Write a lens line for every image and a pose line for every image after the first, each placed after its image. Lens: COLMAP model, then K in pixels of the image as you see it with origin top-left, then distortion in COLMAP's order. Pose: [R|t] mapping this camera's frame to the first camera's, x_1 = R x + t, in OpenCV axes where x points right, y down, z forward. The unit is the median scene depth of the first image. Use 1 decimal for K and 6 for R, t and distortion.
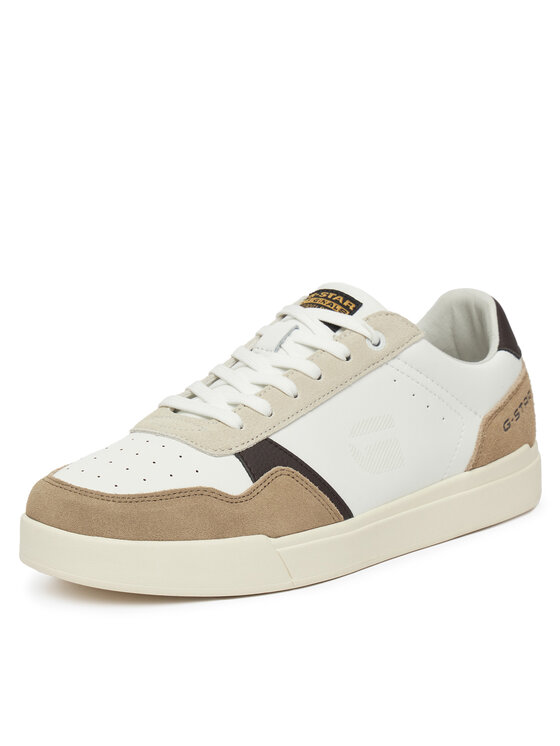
lens RADIAL K [[1985.7, 0, 279.0], [0, 1985.7, 375.5], [0, 0, 1]] dist [0.003895, 0.000000]
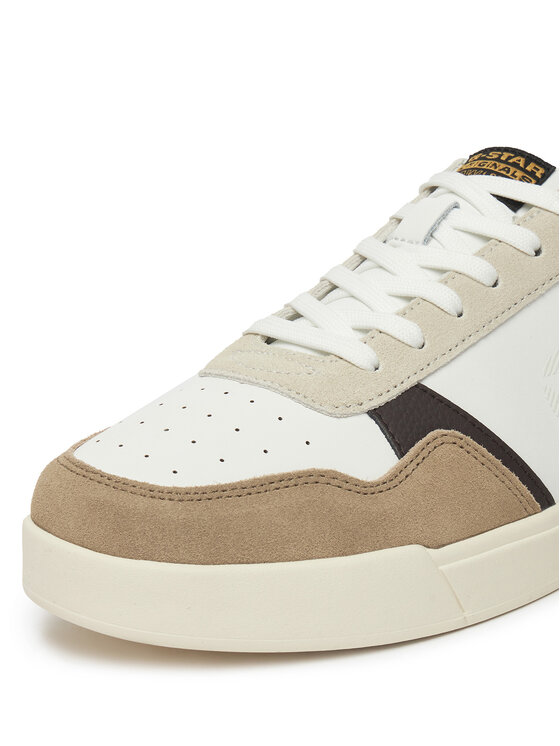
lens RADIAL K [[1833.0, 0, 279.9], [0, 1833.0, 370.9], [0, 0, 1]] dist [-0.183458, 0.000000]
pose [[0.998868, -0.017213, -0.044342, -0.023812], [0.019704, 0.998216, 0.056365, -0.005652], [0.043293, -0.057175, 0.997425, 0.428751]]
